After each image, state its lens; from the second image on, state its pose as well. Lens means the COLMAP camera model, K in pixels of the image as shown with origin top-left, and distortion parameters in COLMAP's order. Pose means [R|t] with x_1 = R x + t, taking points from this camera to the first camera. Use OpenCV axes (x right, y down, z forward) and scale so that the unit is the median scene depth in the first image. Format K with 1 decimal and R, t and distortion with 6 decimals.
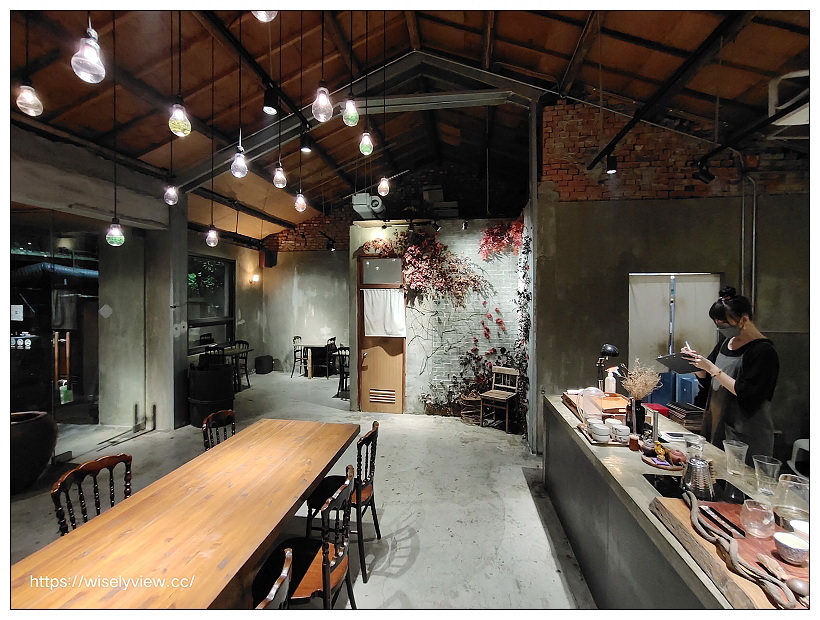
lens RADIAL K [[358.3, 0, 394.8], [0, 358.3, 301.4], [0, 0, 1]] dist [-0.001059, 0.000292]
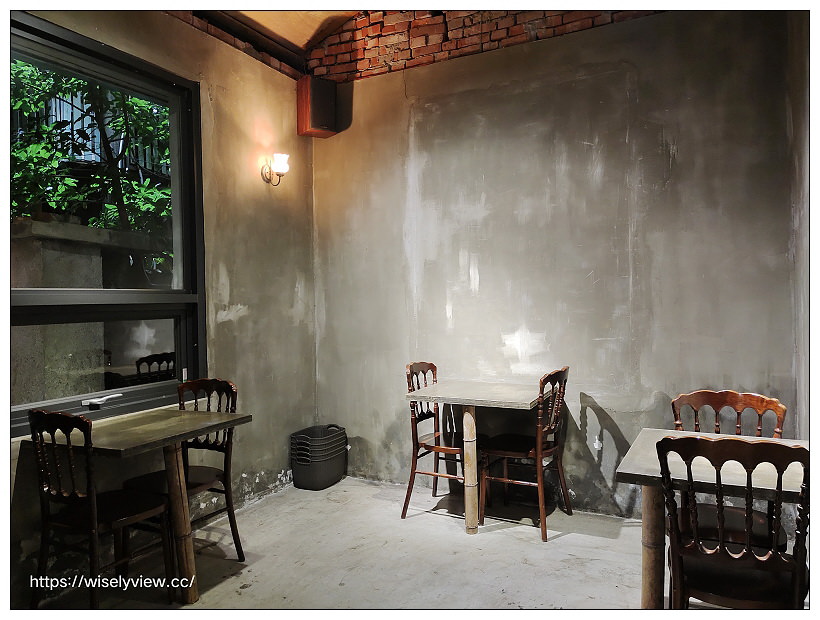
lens RADIAL K [[597.3, 0, 410.6], [0, 597.3, 311.3], [0, 0, 1]] dist [0.014680, -0.018301]
pose [[0.956103, -0.016310, -0.292577, -0.143149], [0.021071, 0.999692, 0.013129, 0.049964], [0.292273, -0.018717, 0.956152, 0.549489]]
